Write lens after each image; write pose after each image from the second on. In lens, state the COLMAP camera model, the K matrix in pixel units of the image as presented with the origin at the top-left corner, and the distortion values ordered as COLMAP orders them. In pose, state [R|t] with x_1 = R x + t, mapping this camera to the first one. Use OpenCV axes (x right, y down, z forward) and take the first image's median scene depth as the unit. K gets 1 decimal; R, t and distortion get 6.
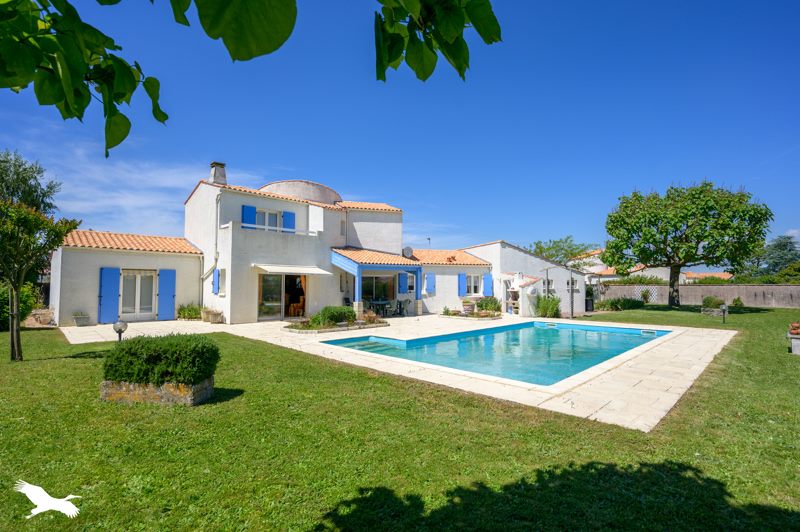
lens RADIAL K [[385.8, 0, 399.1], [0, 385.8, 267.7], [0, 0, 1]] dist [0.001711, 0.000122]
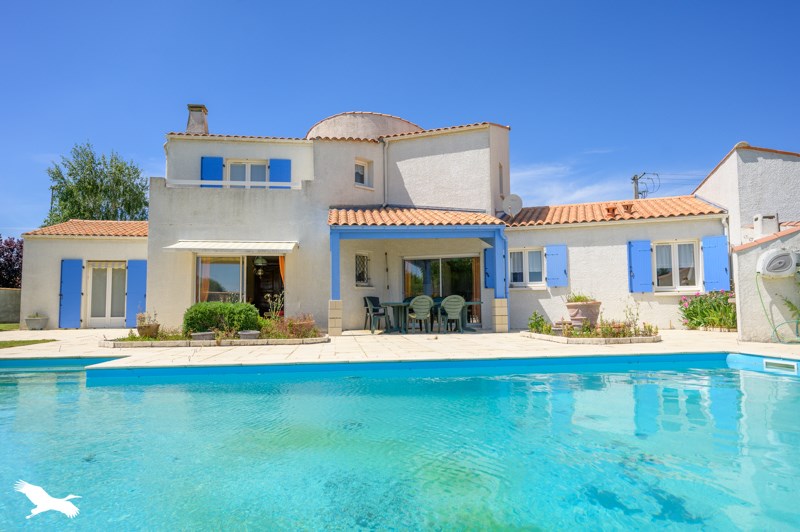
lens RADIAL K [[518.8, 0, 401.5], [0, 518.8, 266.6], [0, 0, 1]] dist [0.005683, 0.000610]
pose [[0.786008, -0.057507, -0.615536, 0.326382], [0.037457, 0.998265, -0.045434, 0.064894], [0.617081, 0.012655, 0.786798, 0.408747]]
